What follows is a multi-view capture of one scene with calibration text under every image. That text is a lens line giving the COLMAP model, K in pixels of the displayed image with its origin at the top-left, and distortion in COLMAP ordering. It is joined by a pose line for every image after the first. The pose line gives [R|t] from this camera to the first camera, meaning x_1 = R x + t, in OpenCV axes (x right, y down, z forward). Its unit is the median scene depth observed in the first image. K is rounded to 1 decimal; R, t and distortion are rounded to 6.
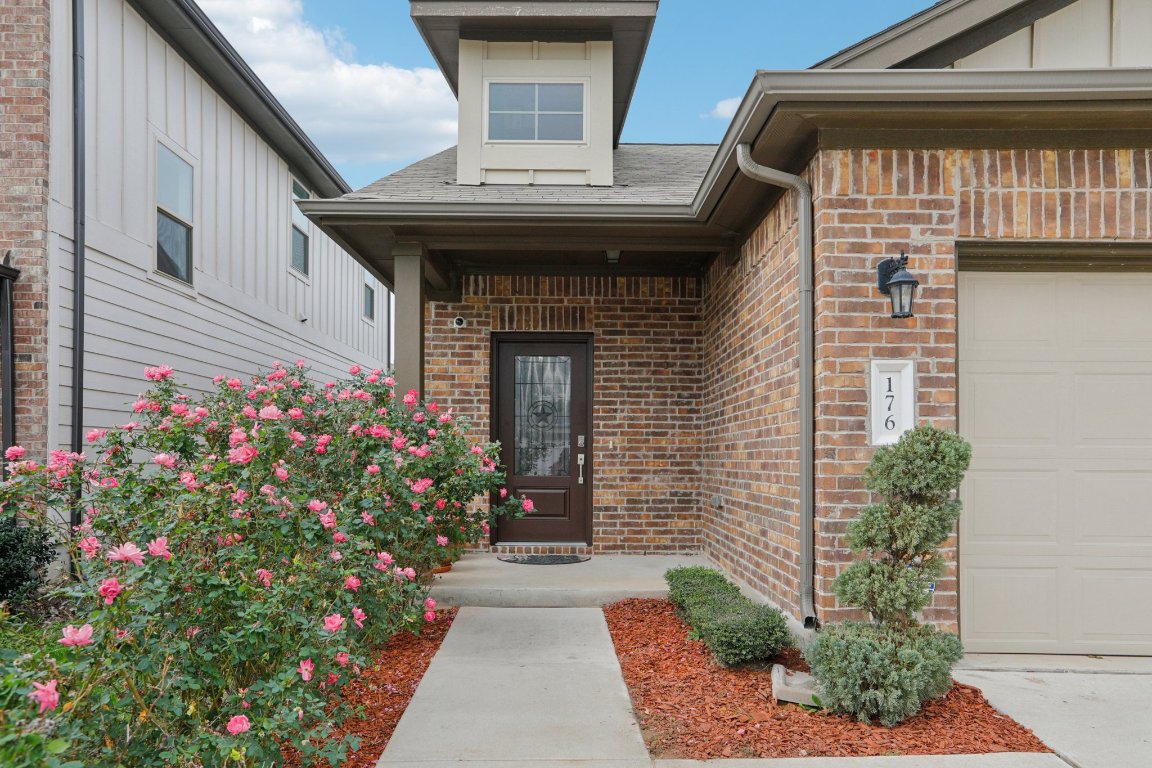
lens RADIAL K [[781.5, 0, 572.4], [0, 781.5, 440.5], [0, 0, 1]] dist [-0.006622, 0.007169]
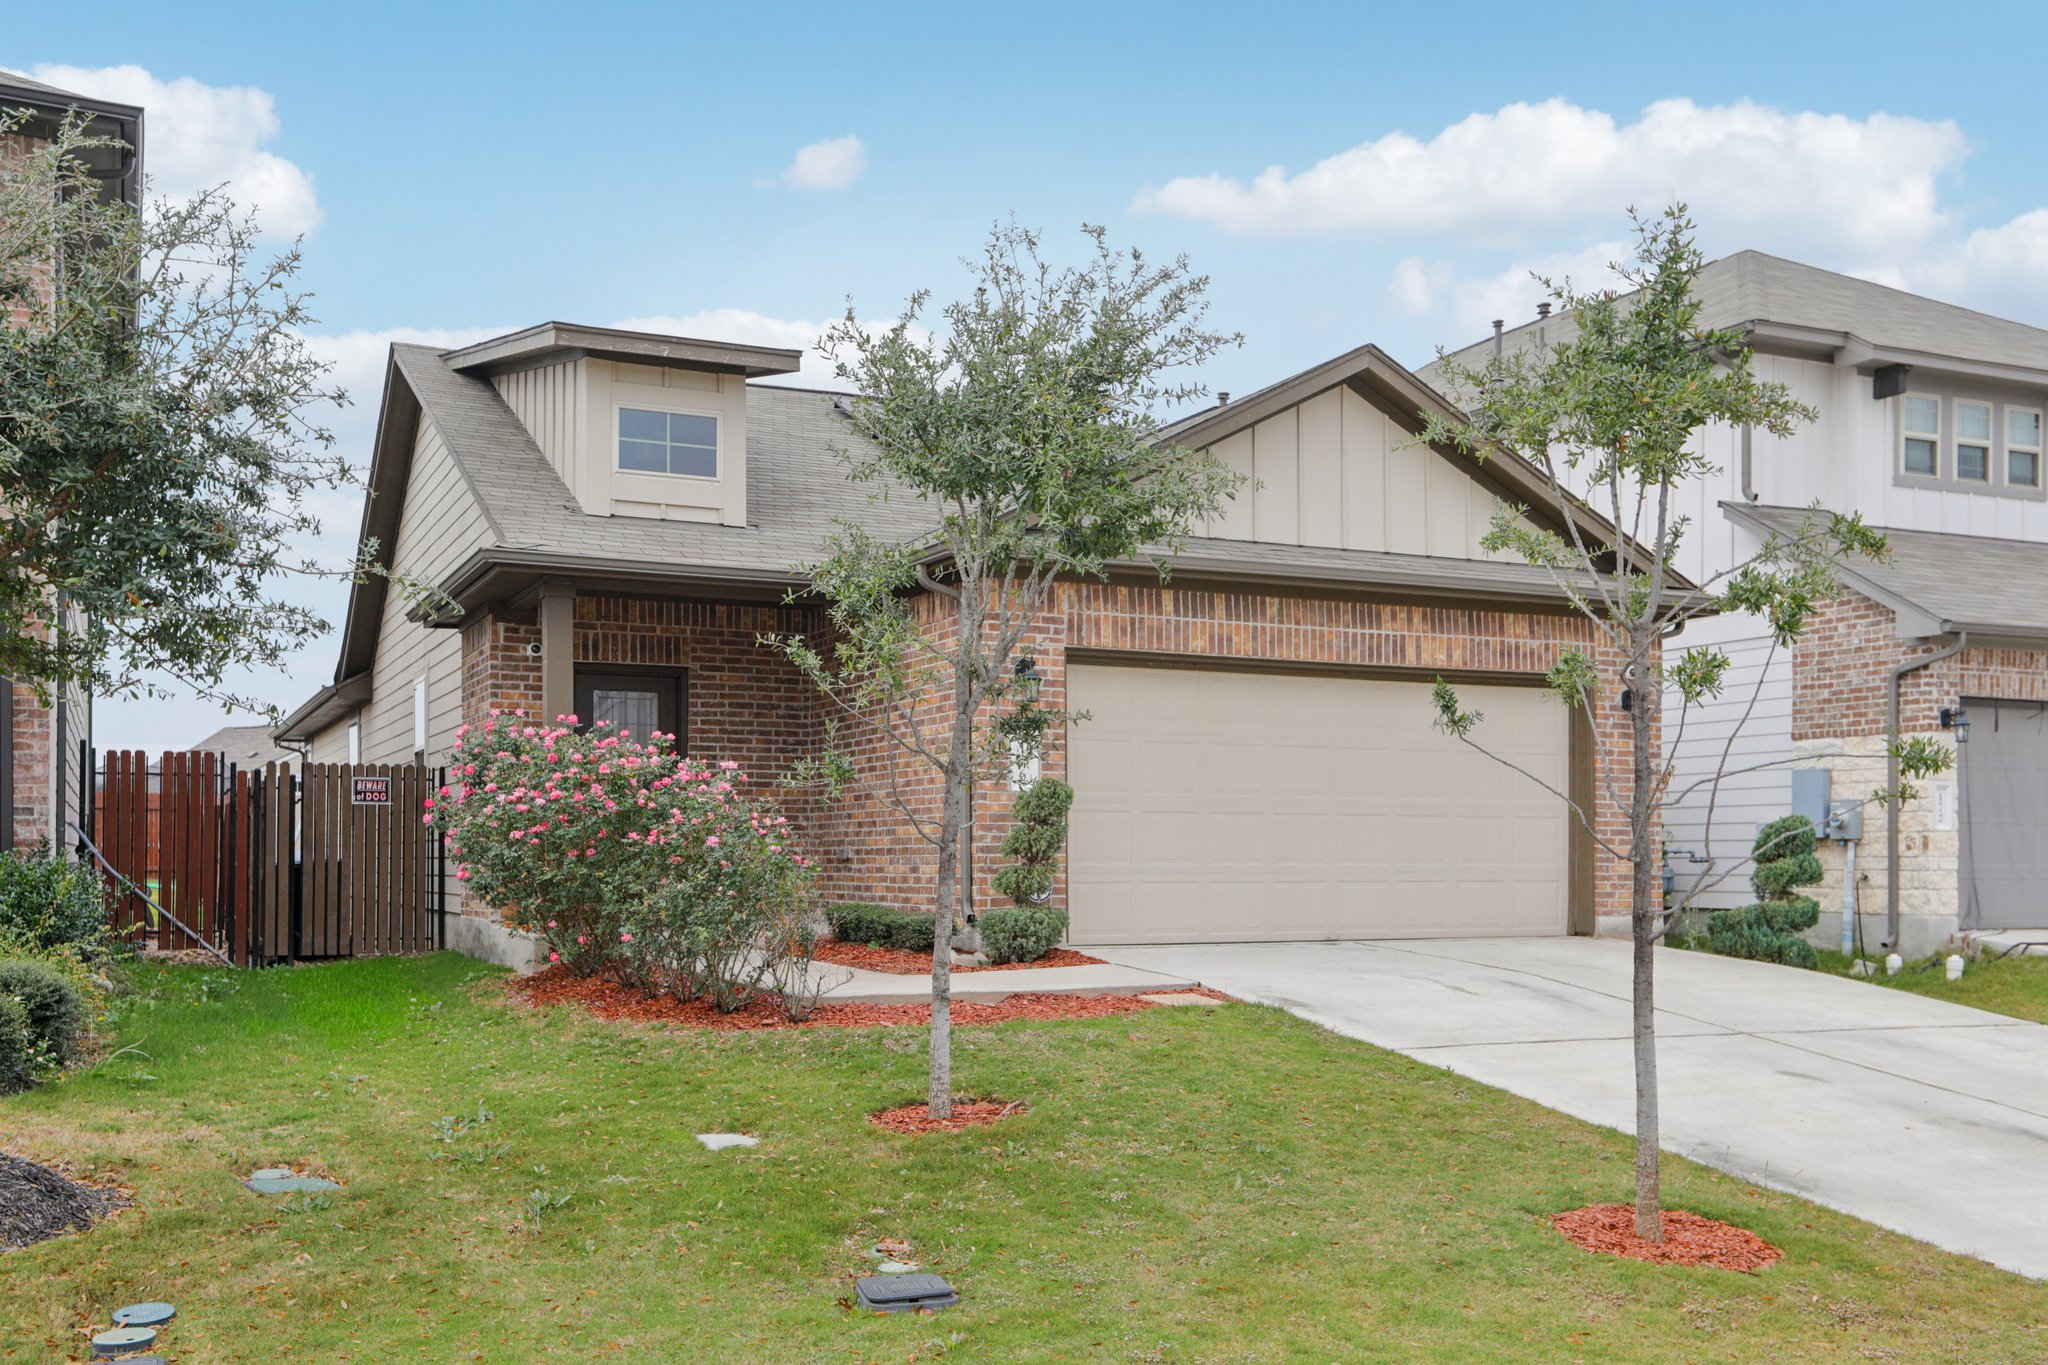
lens RADIAL K [[1985.4, 0, 1024.0], [0, 1985.4, 682.5], [0, 0, 1]] dist [-0.247172, -0.000241]
pose [[0.904368, 0.030504, 0.425661, -0.578198], [-0.001445, 0.997655, -0.068426, 0.028931], [-0.426750, 0.061267, 0.902292, -1.156141]]
